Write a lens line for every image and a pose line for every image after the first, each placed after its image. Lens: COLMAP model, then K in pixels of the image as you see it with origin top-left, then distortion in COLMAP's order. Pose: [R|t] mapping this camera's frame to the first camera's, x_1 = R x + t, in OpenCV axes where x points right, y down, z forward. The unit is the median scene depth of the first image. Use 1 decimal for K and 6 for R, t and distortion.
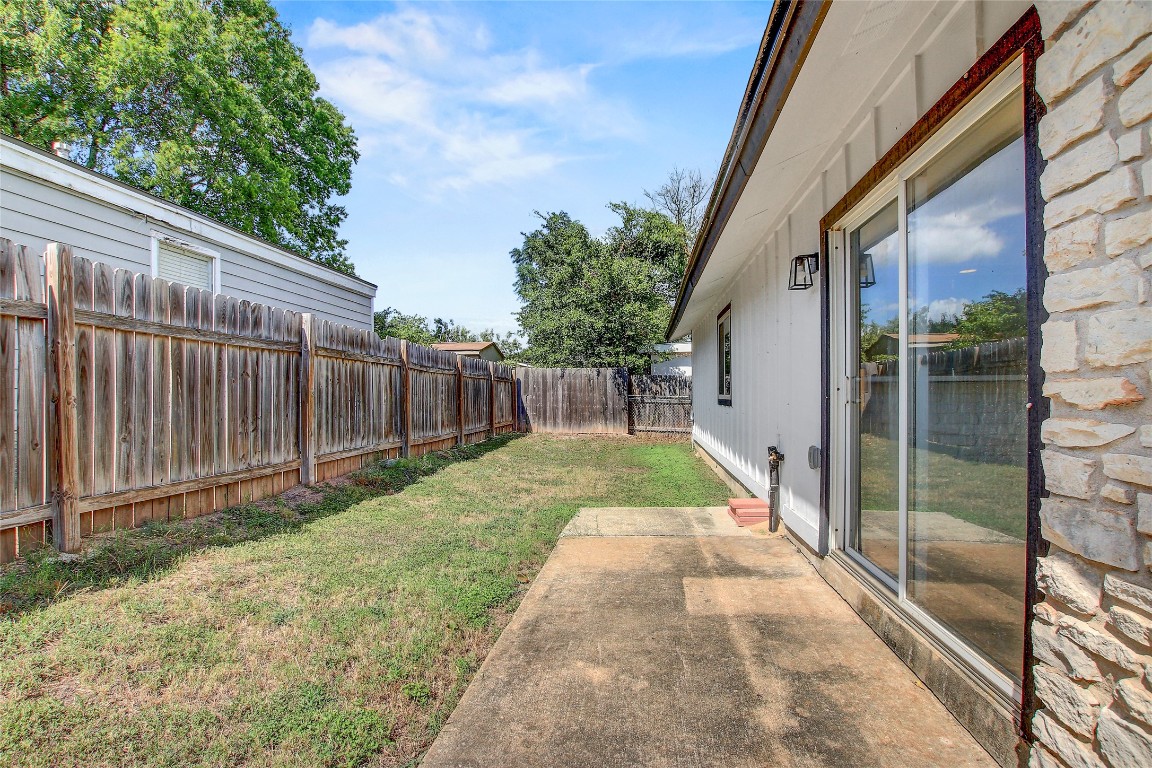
lens RADIAL K [[547.4, 0, 576.4], [0, 547.4, 387.3], [0, 0, 1]] dist [-0.034436, 0.005930]
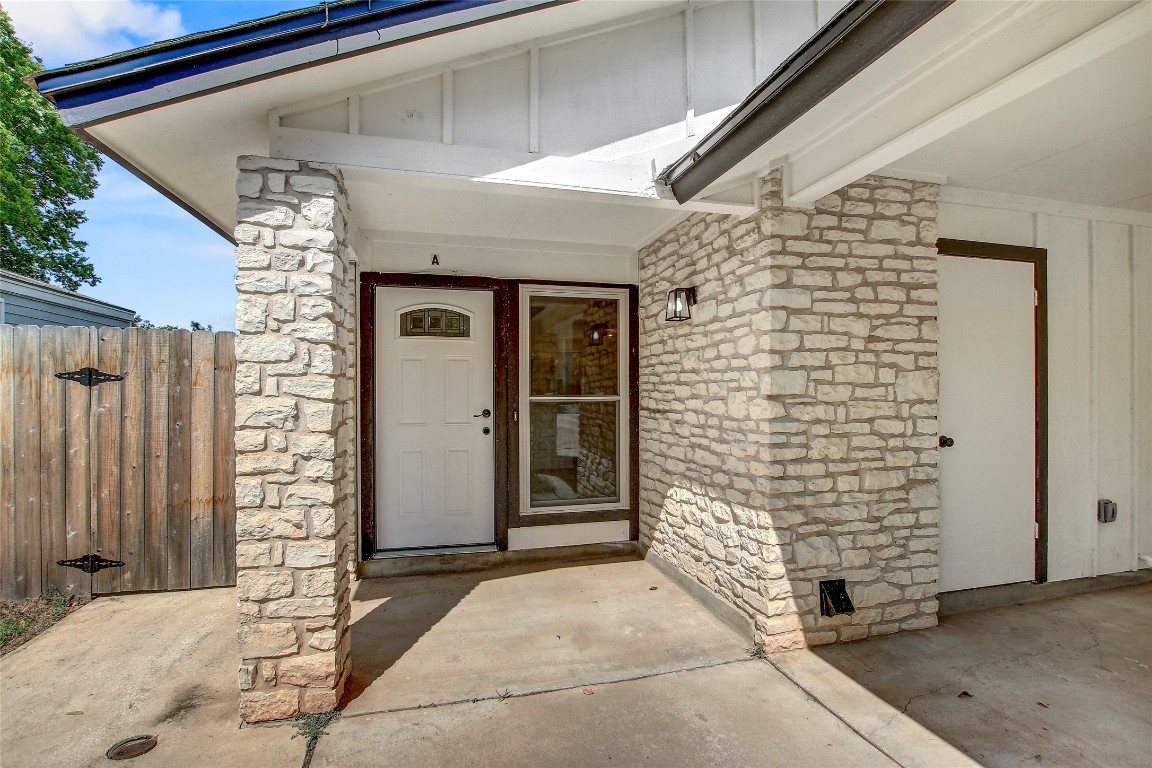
lens RADIAL K [[547.4, 0, 575.5], [0, 547.4, 387.8], [0, 0, 1]] dist [-0.034436, 0.005930]
pose [[0.933696, 0.004815, 0.358034, 0.049652], [-0.001519, 0.999954, -0.009487, -0.004853], [-0.358063, 0.008314, 0.933660, -0.192412]]
